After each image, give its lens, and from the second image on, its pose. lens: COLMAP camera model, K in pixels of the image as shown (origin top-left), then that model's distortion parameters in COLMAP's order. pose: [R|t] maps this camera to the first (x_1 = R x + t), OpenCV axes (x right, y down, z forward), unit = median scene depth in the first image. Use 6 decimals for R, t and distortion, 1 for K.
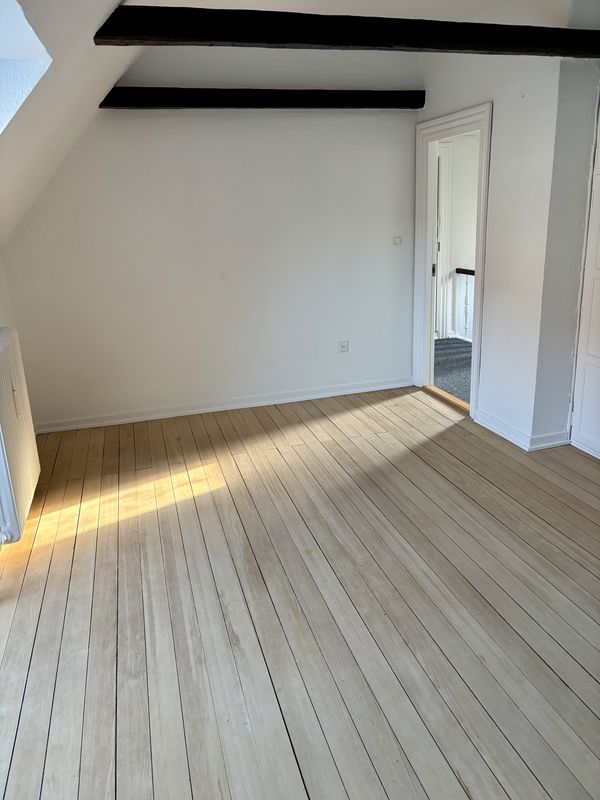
lens RADIAL K [[608.6, 0, 300.0], [0, 608.6, 400.0], [0, 0, 1]] dist [0.000286, -0.000451]
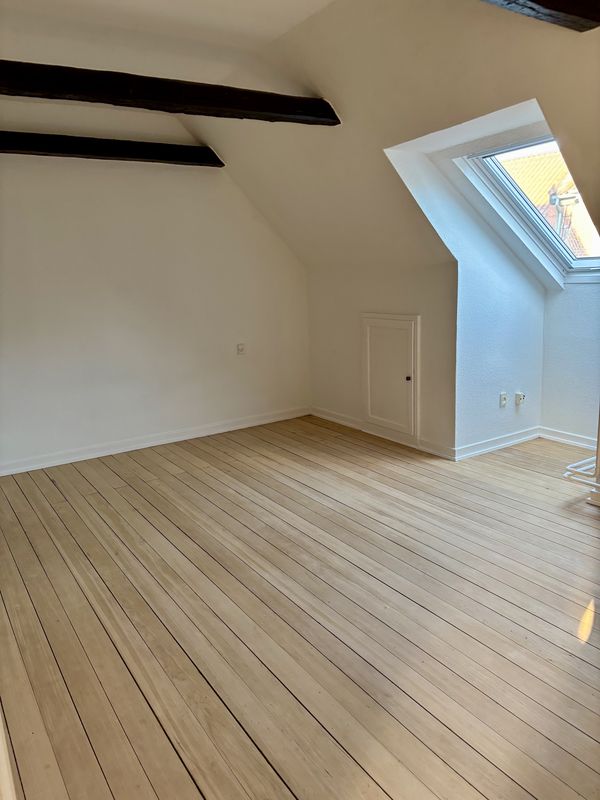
lens RADIAL K [[608.6, 0, 300.0], [0, 608.6, 400.0], [0, 0, 1]] dist [0.000286, -0.000451]
pose [[-0.953342, 0.145826, -0.264336, 0.384771], [-0.005805, 0.866582, 0.499002, -0.523460], [0.301836, 0.477254, -0.825302, 1.763409]]
